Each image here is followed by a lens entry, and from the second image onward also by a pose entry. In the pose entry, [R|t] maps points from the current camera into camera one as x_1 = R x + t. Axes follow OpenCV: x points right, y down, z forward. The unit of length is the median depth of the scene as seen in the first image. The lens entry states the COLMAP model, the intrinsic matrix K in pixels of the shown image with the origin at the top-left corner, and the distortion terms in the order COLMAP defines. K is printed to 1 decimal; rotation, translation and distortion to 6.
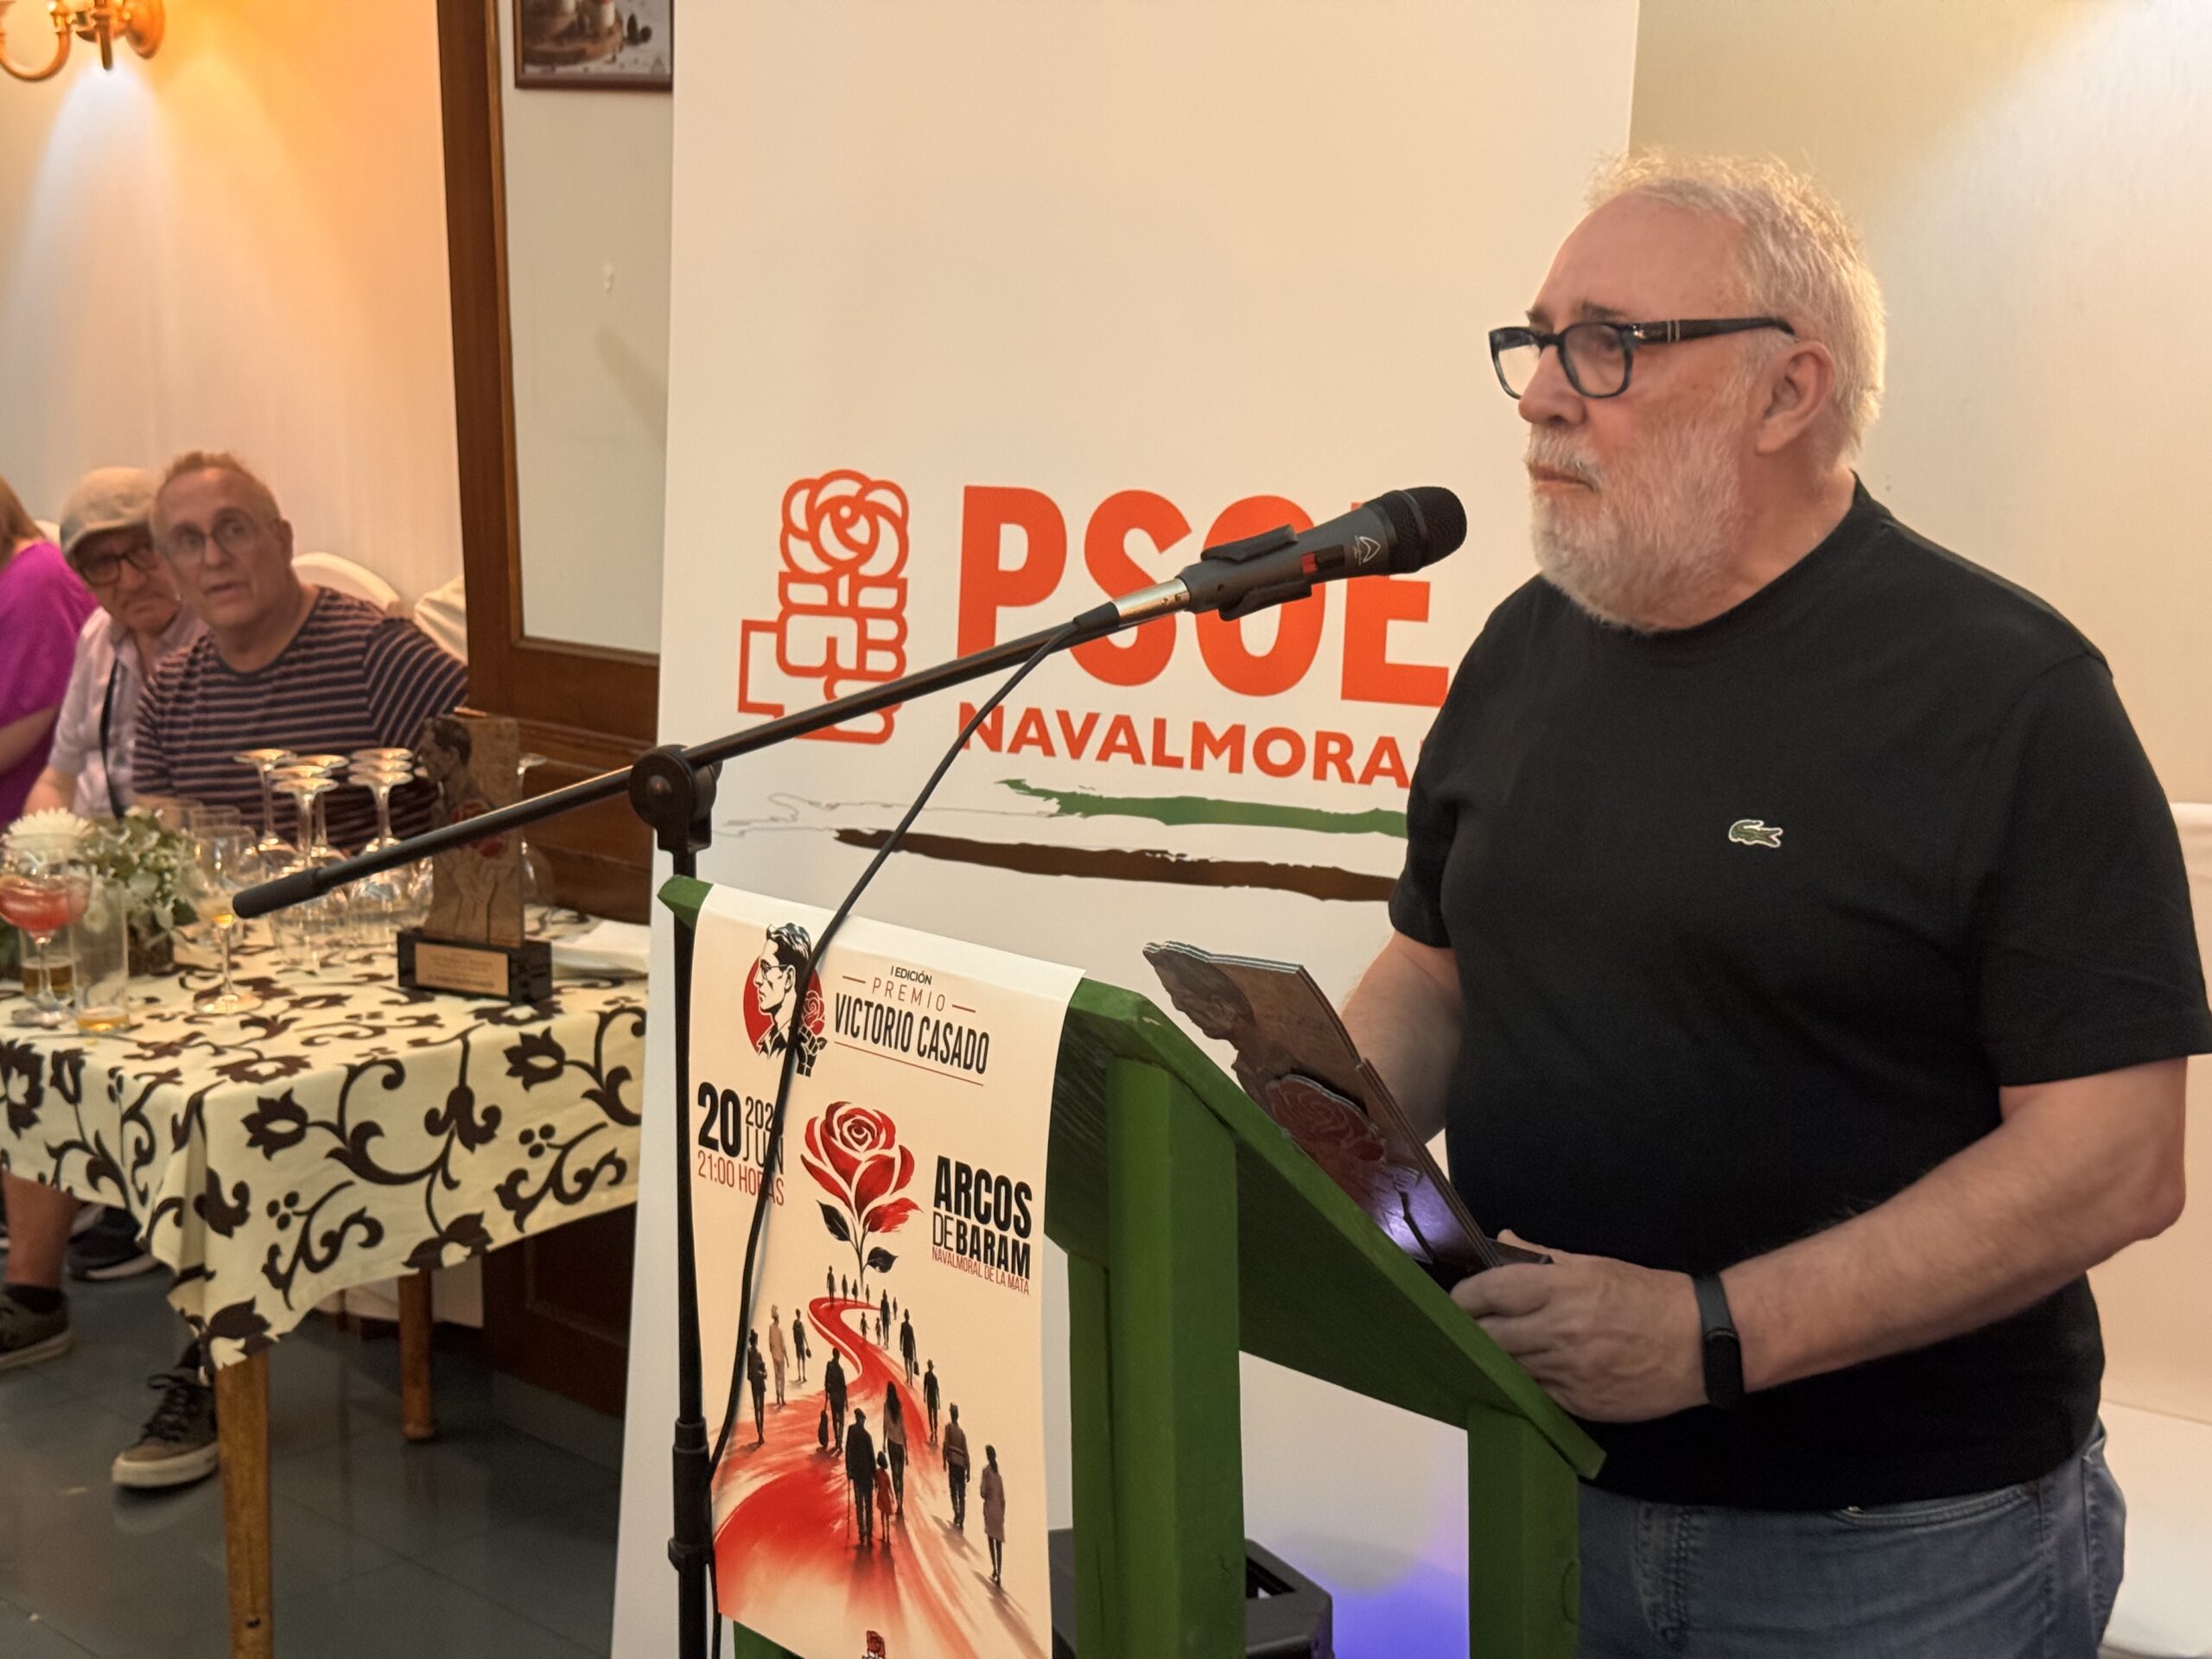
lens RADIAL K [[3156.3, 0, 1108.8], [0, 3156.3, 857.5], [0, 0, 1]] dist [0.212314, -0.491063]
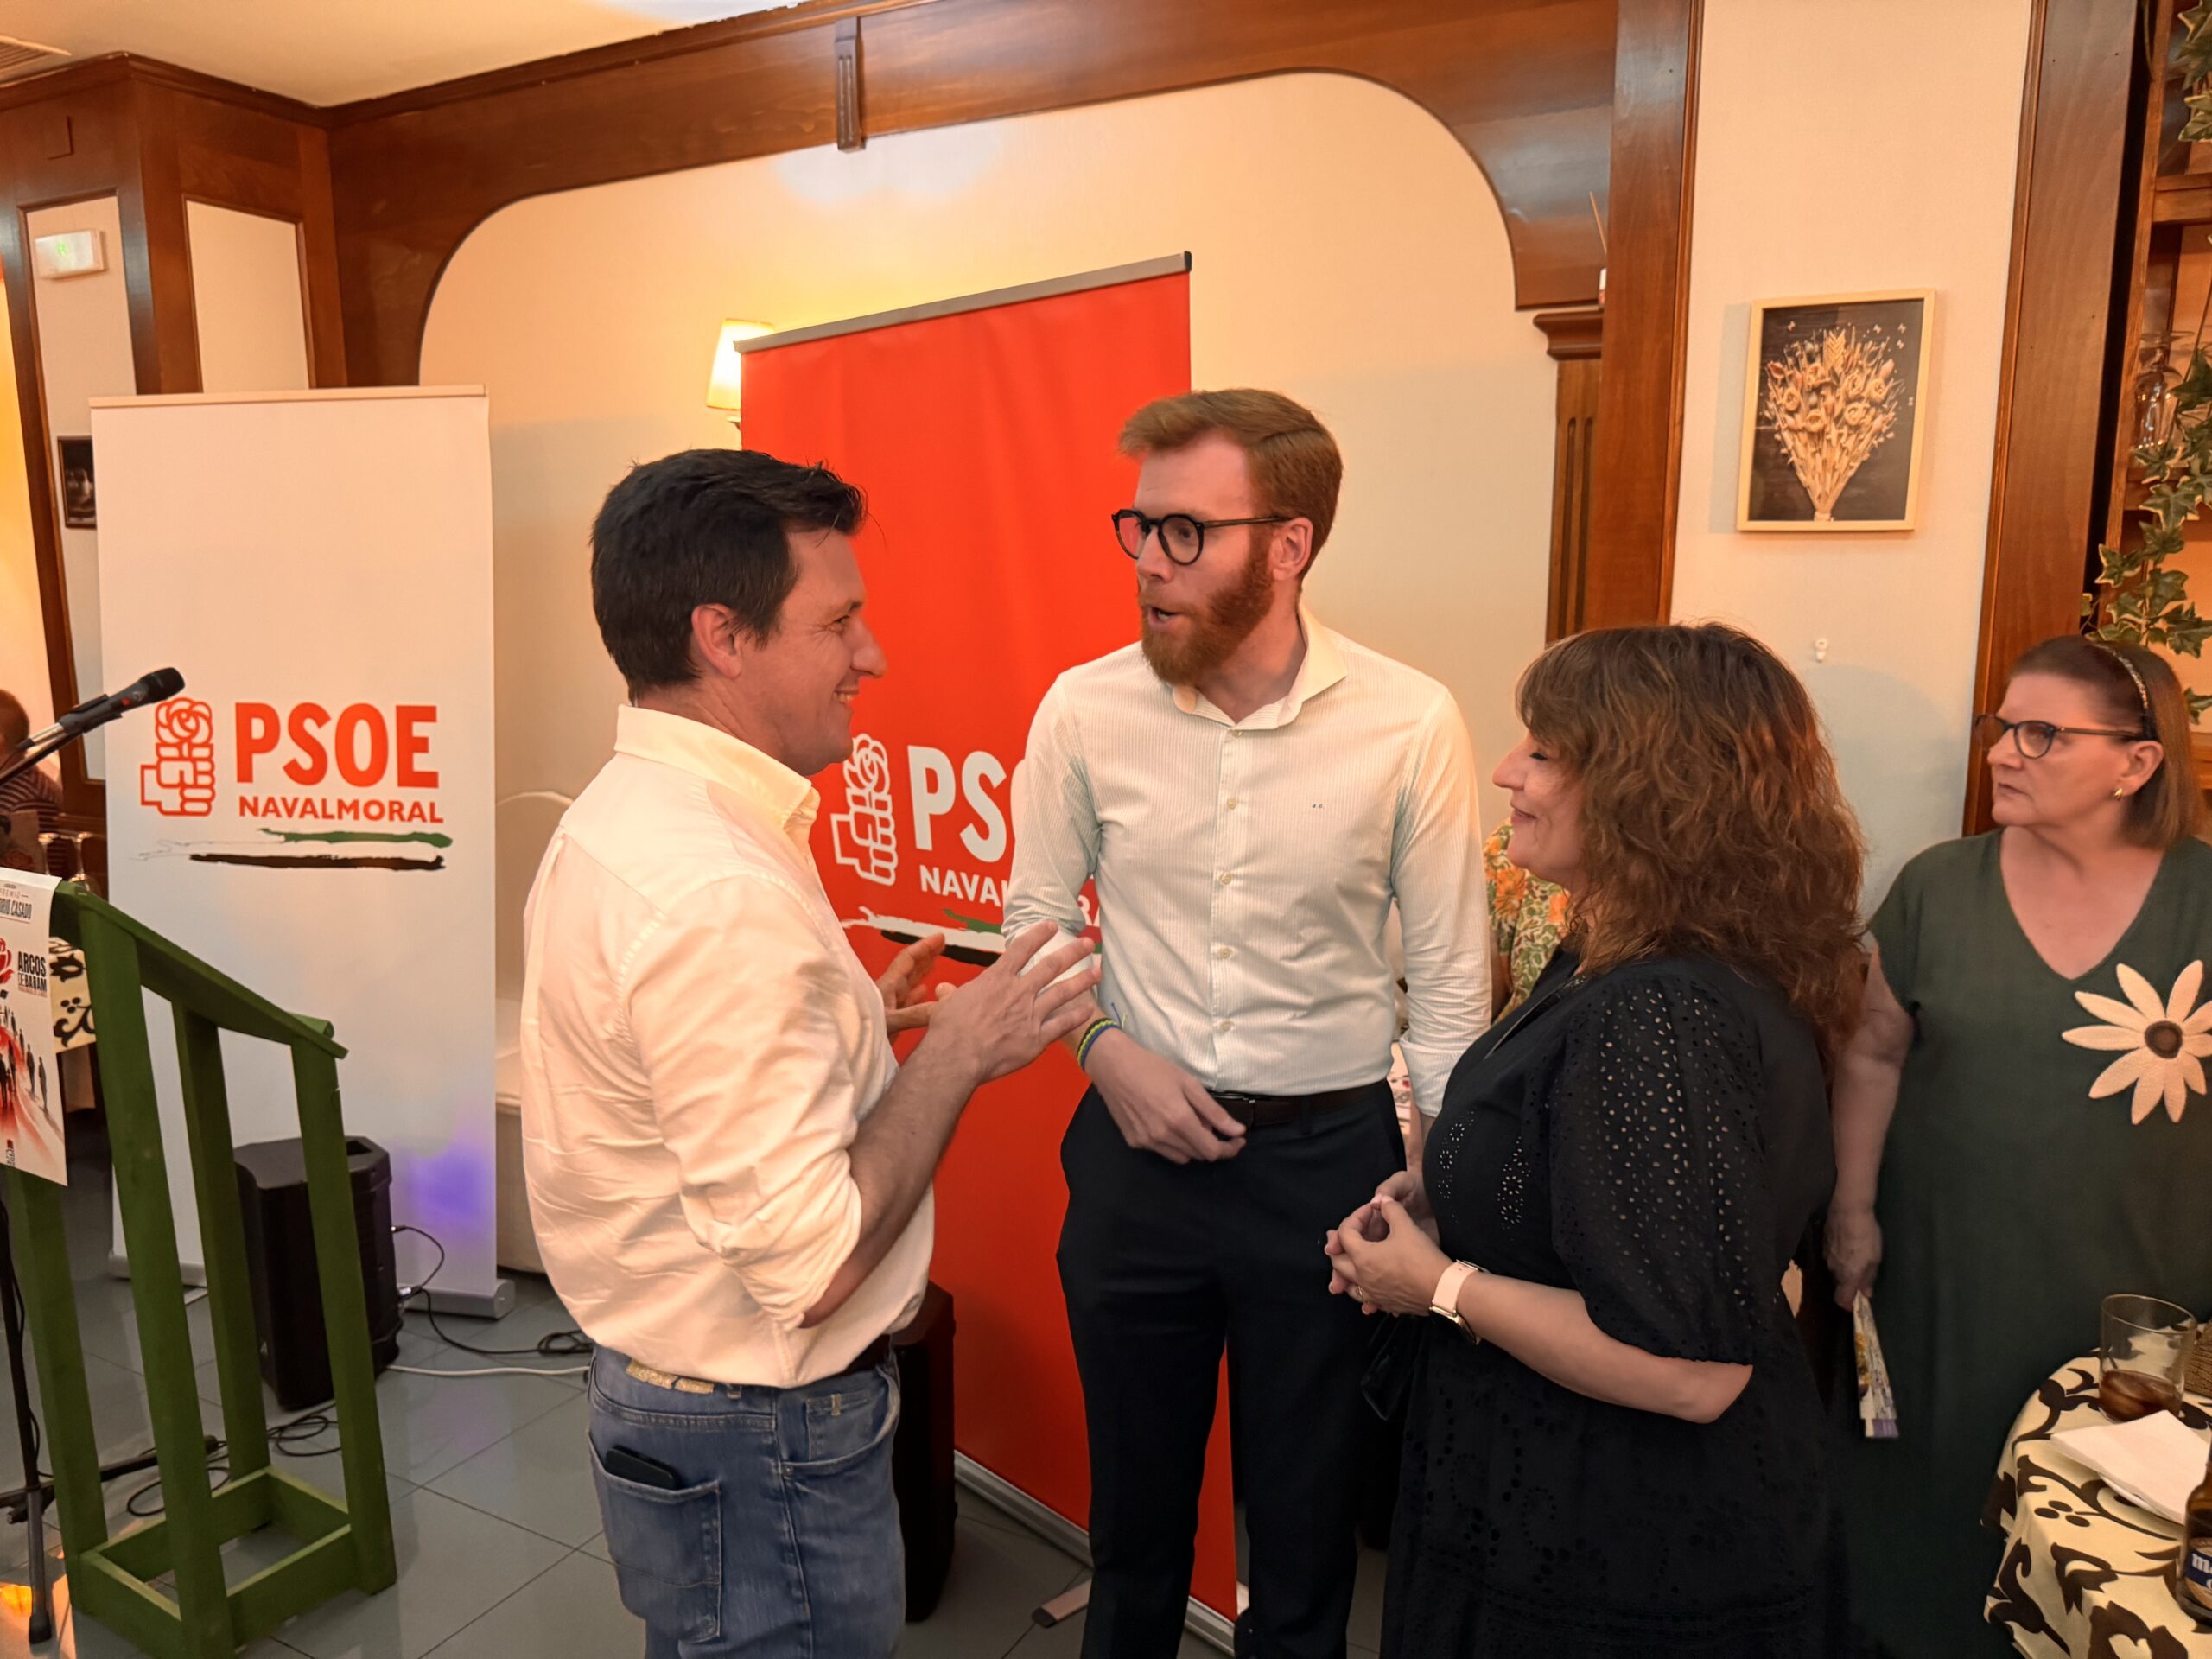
lens RADIAL K [[1584.0, 0, 1099.8], [0, 1584.0, 843.9], [0, 0, 1]] dist [0.041494, -0.058116]
pose [[0.962668, -0.053204, 0.265406, 0.260491], [0.058253, 0.998239, -0.011180, 0.037383], [-0.264343, 0.026223, 0.964072, -0.304989]]
